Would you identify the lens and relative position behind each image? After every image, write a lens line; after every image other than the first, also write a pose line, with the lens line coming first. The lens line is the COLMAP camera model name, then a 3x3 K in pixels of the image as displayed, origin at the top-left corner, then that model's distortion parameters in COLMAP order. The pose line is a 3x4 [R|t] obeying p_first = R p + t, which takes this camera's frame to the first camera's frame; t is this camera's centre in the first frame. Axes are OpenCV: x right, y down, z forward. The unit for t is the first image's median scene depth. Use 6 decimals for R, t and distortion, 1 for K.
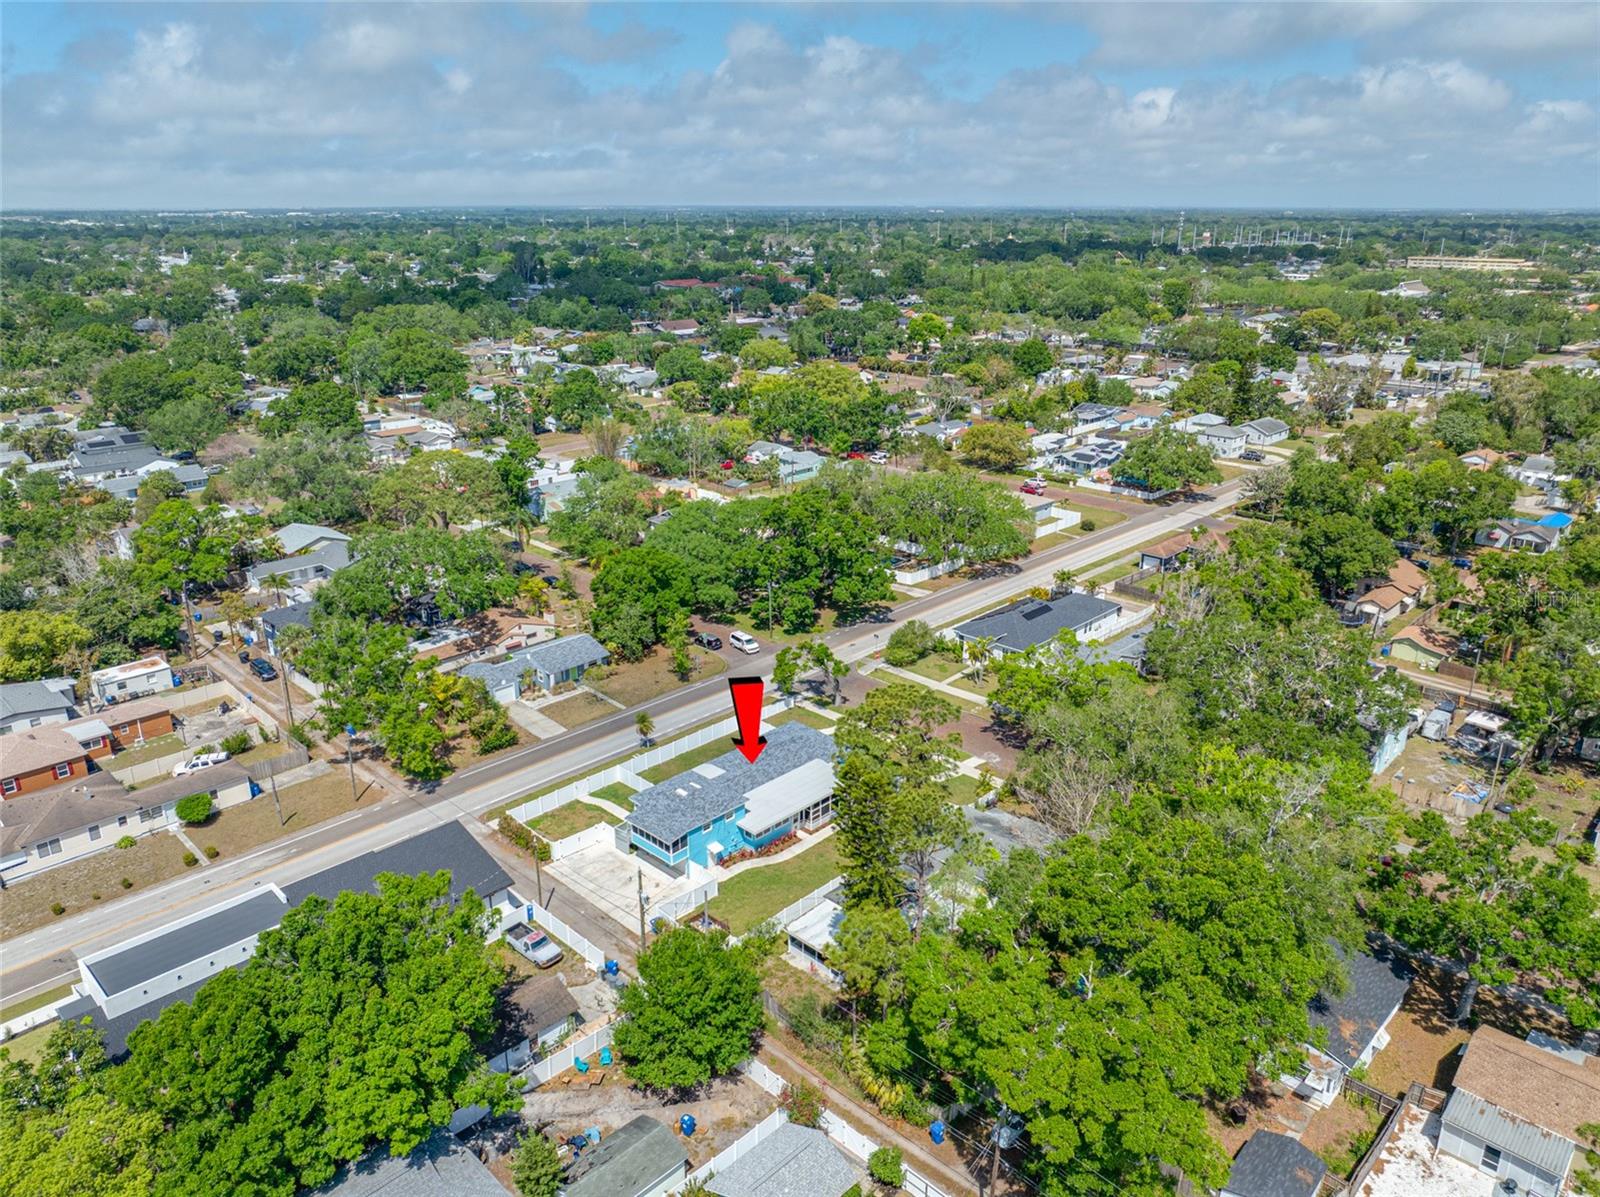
lens RADIAL K [[1118.0, 0, 803.0], [0, 1118.0, 604.7], [0, 0, 1]] dist [-0.001598, -0.005801]
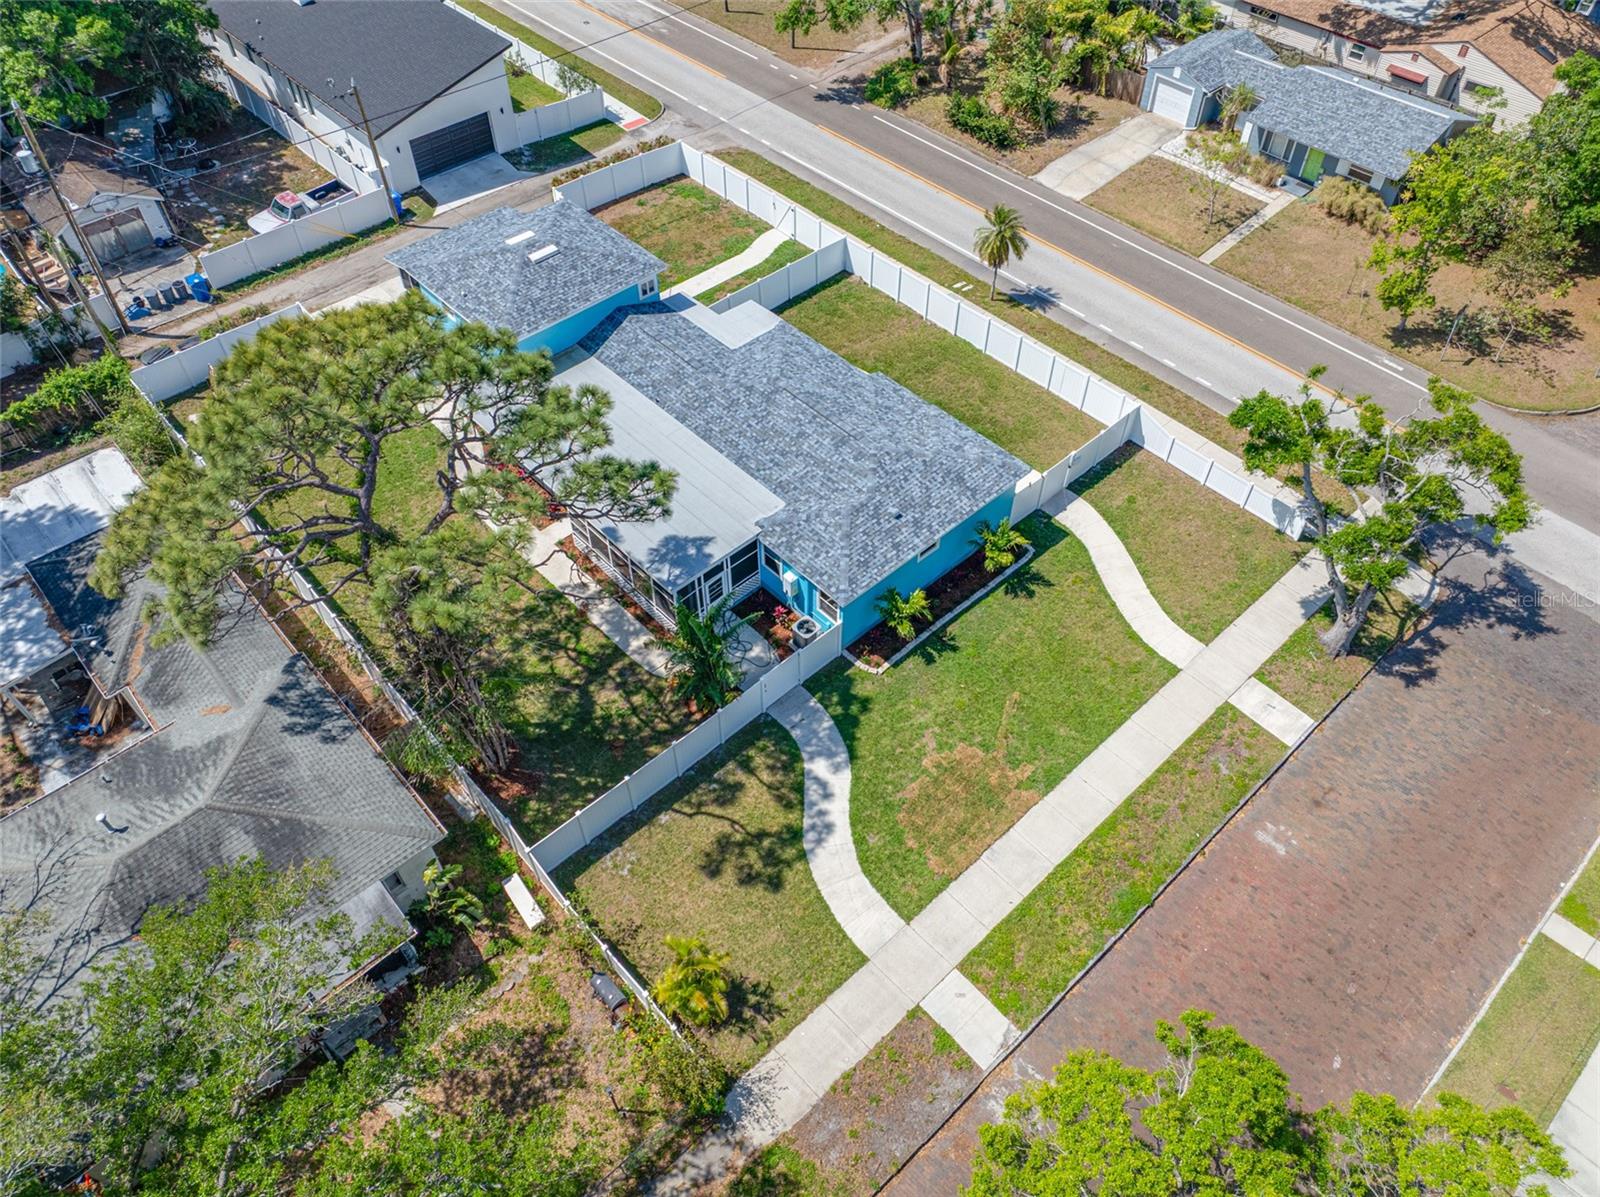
lens RADIAL K [[1118.0, 0, 803.0], [0, 1118.0, 604.7], [0, 0, 1]] dist [-0.001598, -0.005801]
pose [[-0.054993, 0.757774, -0.650196, 0.222386], [-0.335233, 0.599370, 0.726893, -0.086479], [0.940529, 0.257941, 0.221069, 0.770478]]
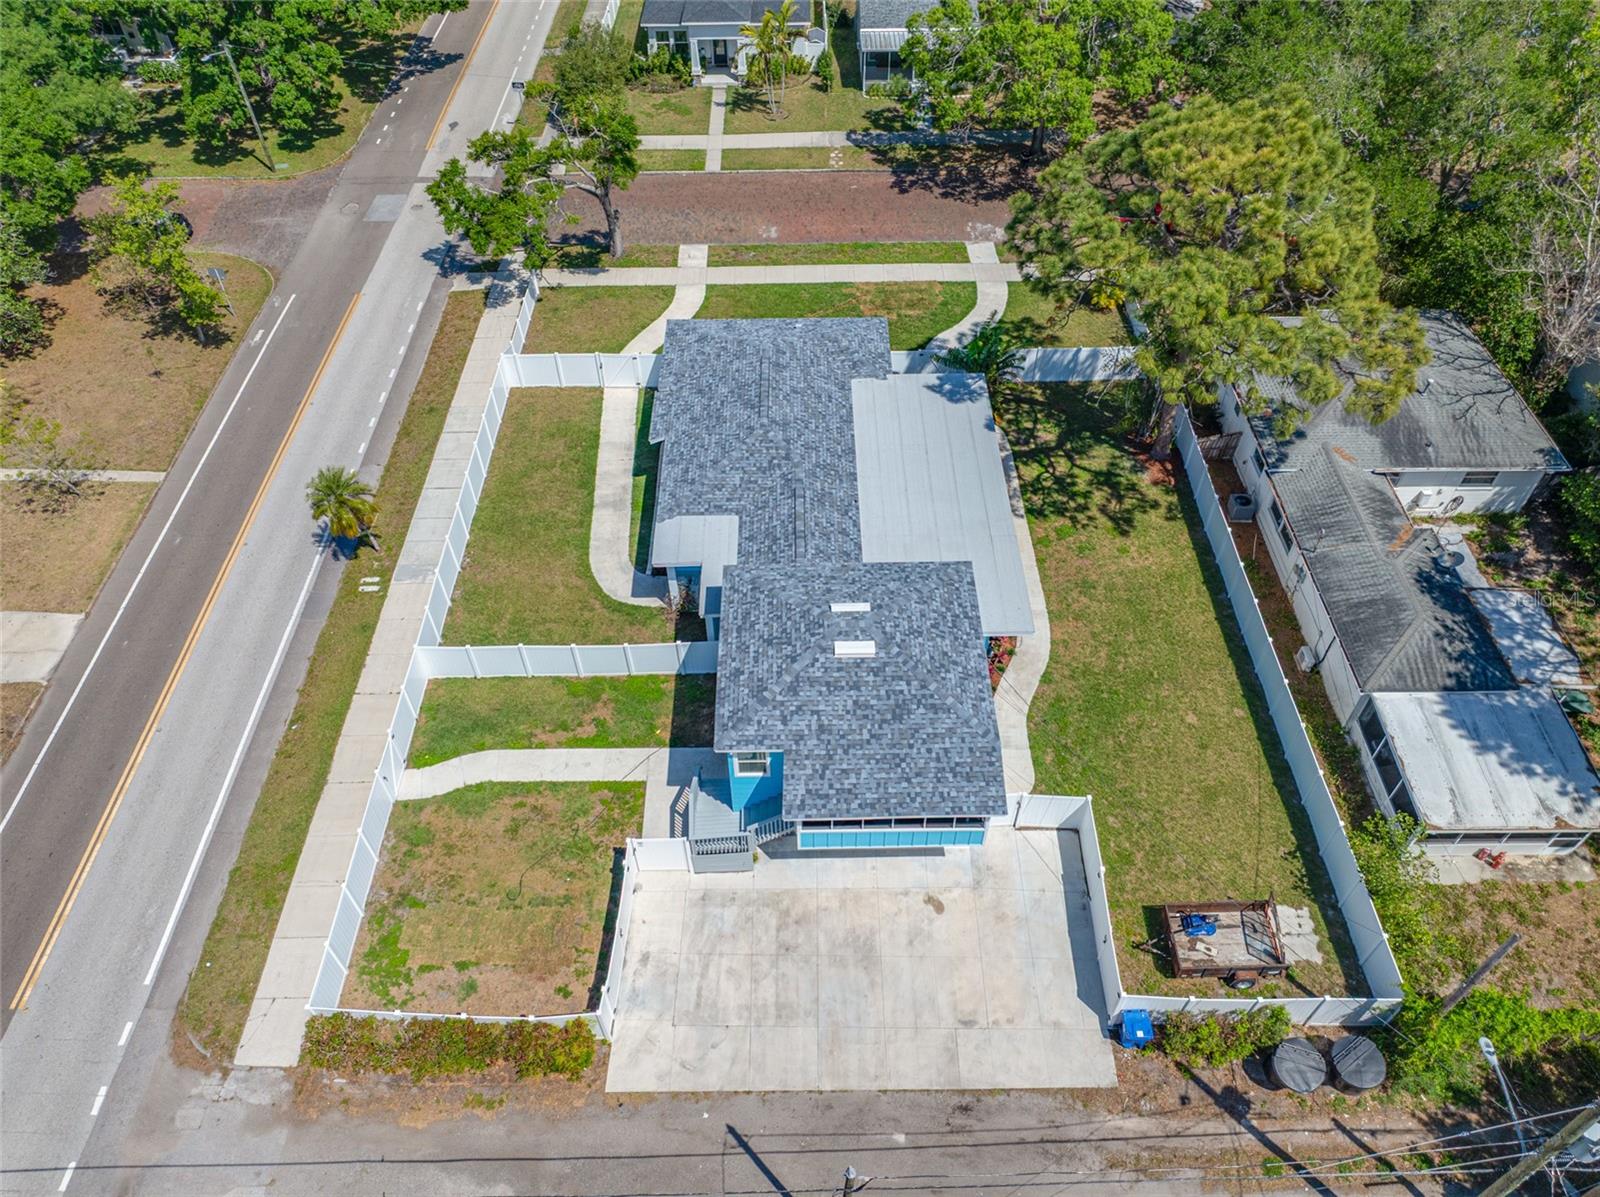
lens RADIAL K [[1128.1, 0, 804.7], [0, 1128.1, 597.1], [0, 0, 1]] dist [-0.008911, 0.002949]
pose [[0.712540, -0.519055, 0.472089, -0.198150], [0.243738, 0.814058, 0.527163, -0.018262], [-0.657935, -0.260559, 0.706563, 0.571693]]
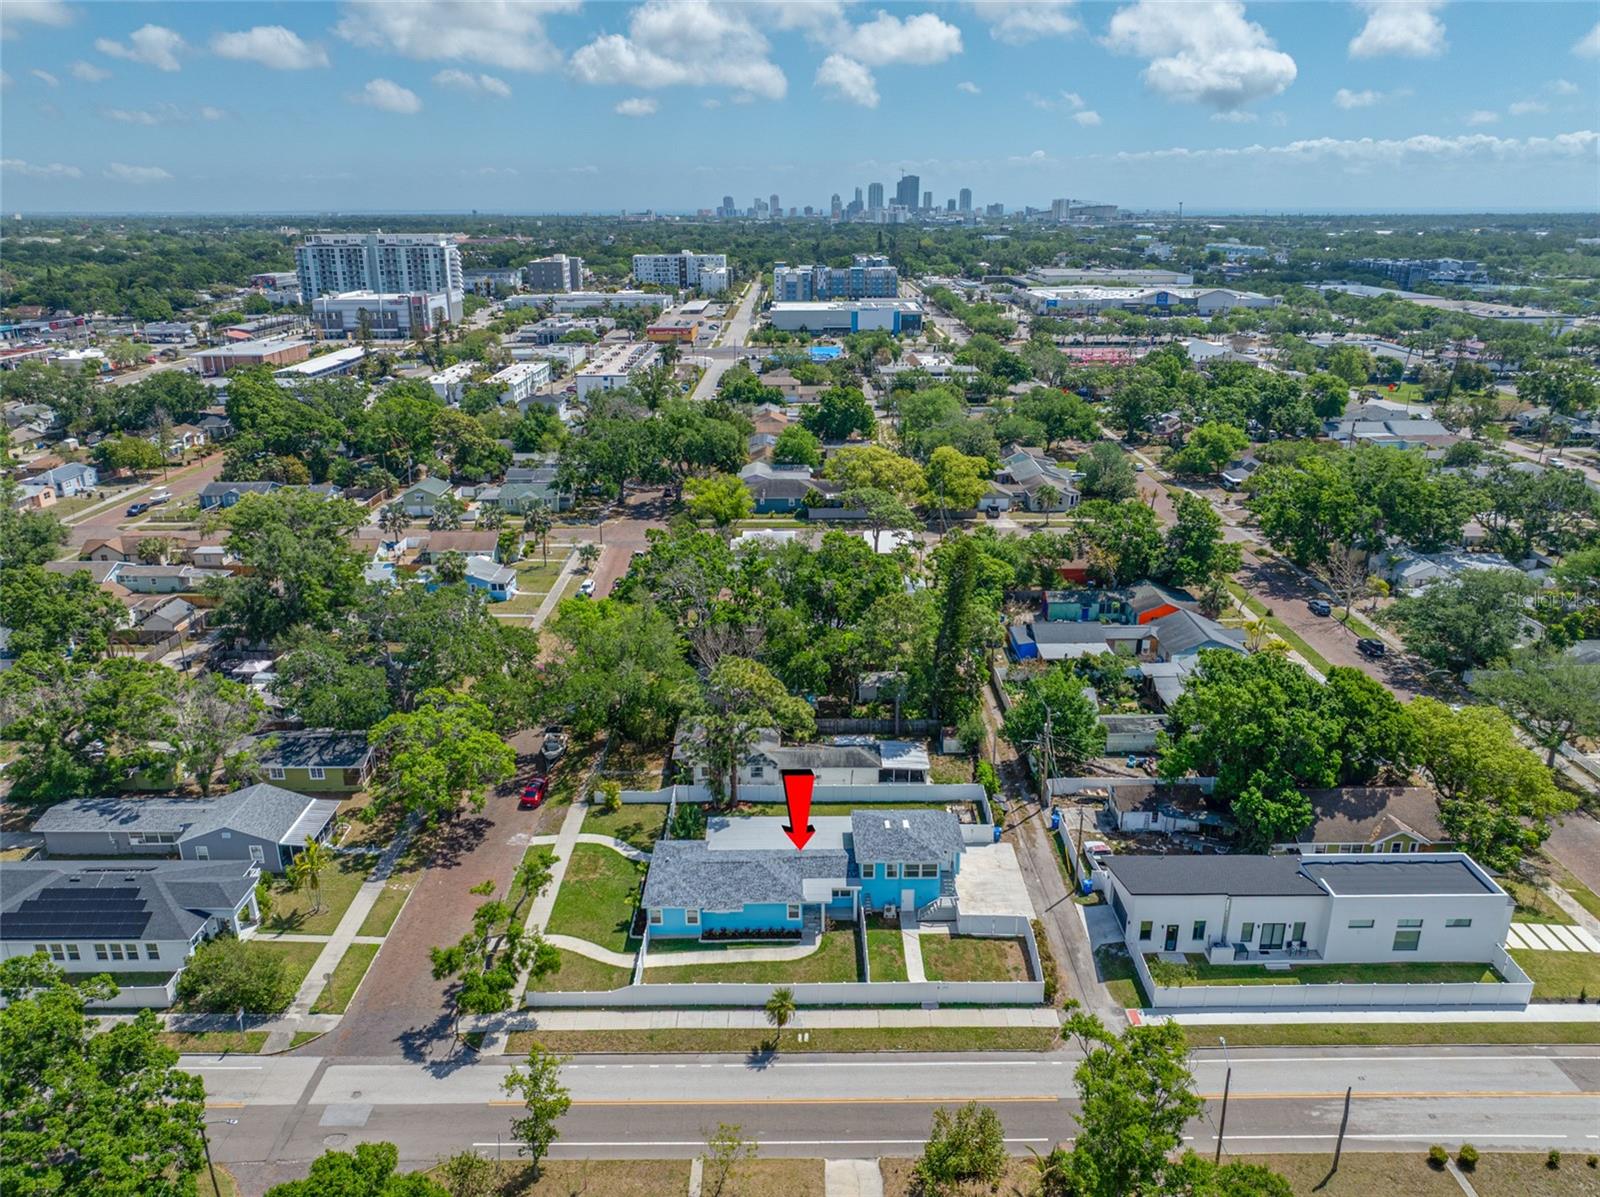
lens RADIAL K [[1128.1, 0, 804.7], [0, 1128.1, 597.1], [0, 0, 1]] dist [-0.008911, 0.002949]
pose [[-0.699463, -0.235132, 0.674881, -0.479326], [0.243340, 0.809543, 0.534252, -0.386076], [-0.671965, 0.537916, -0.509028, 1.062238]]
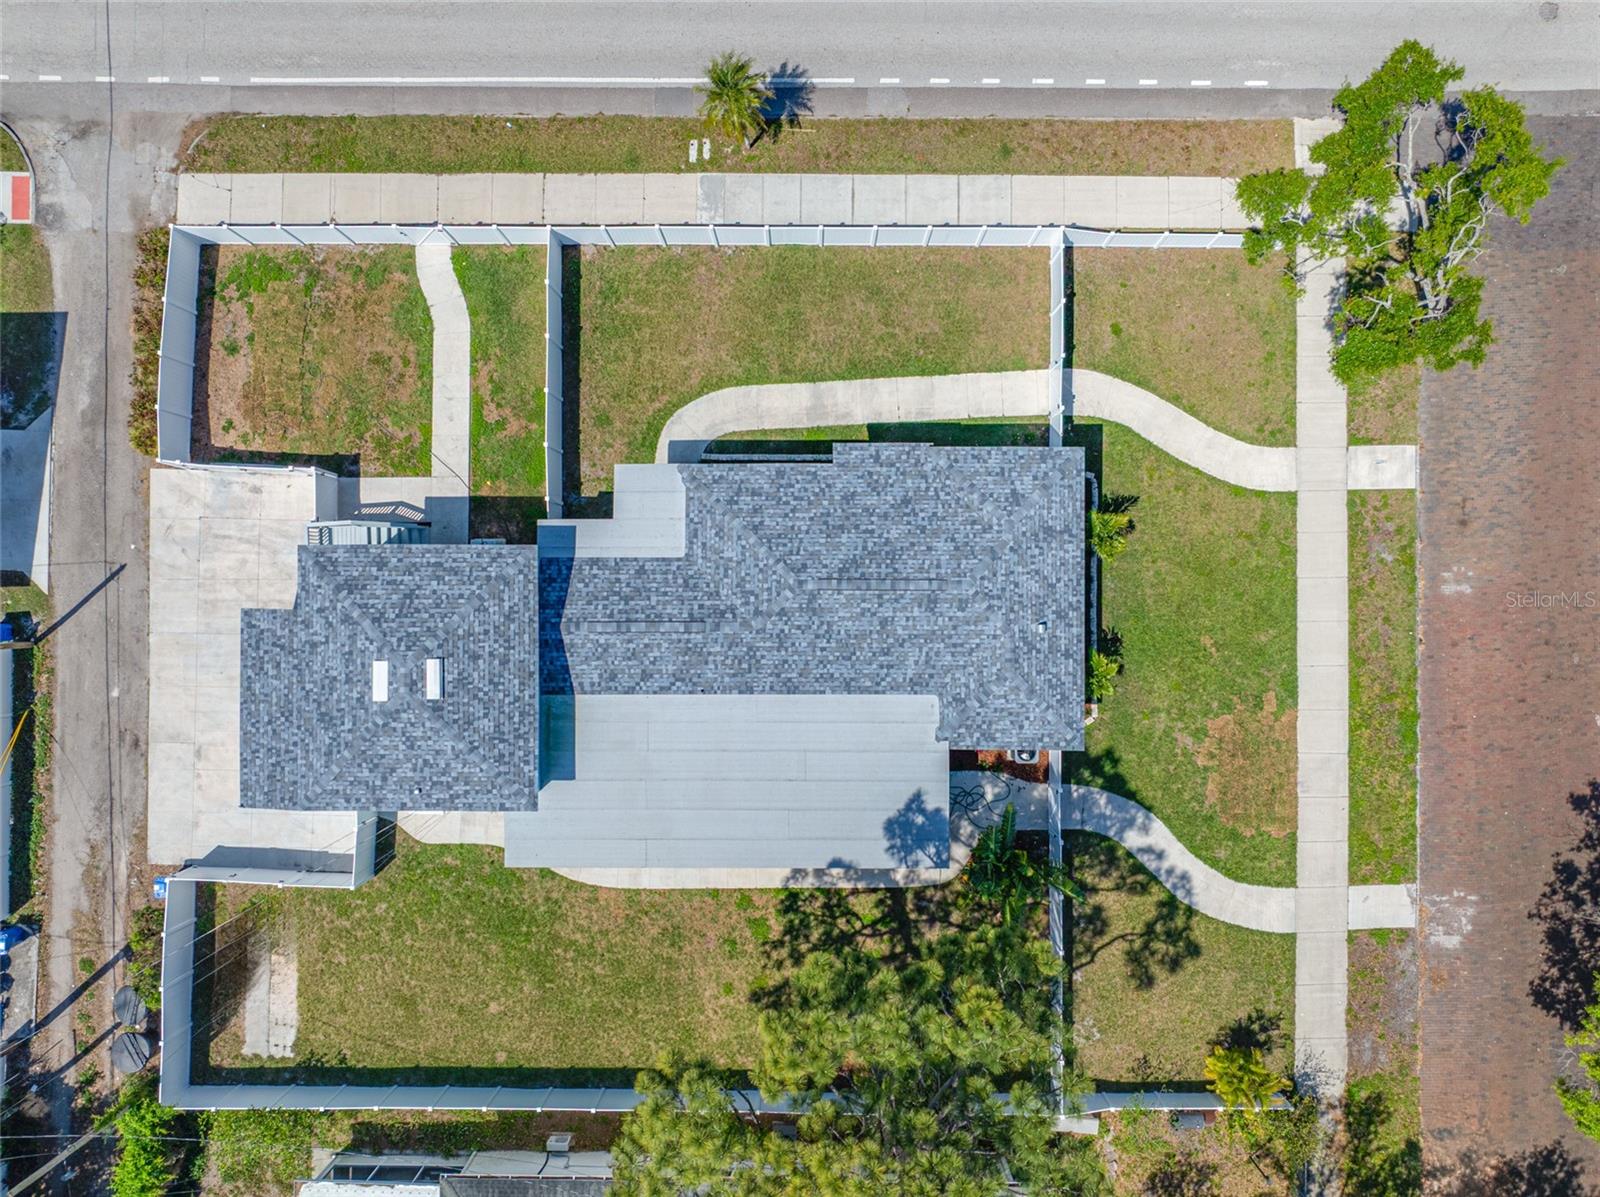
lens RADIAL K [[1140.9, 0, 805.7], [0, 1140.9, 595.7], [0, 0, 1]] dist [-0.010439, 0.007879]
pose [[0.692918, 0.720929, -0.011210, -0.025230], [-0.235470, 0.240961, 0.941537, -0.140225], [0.681483, -0.649768, 0.336723, 0.727425]]
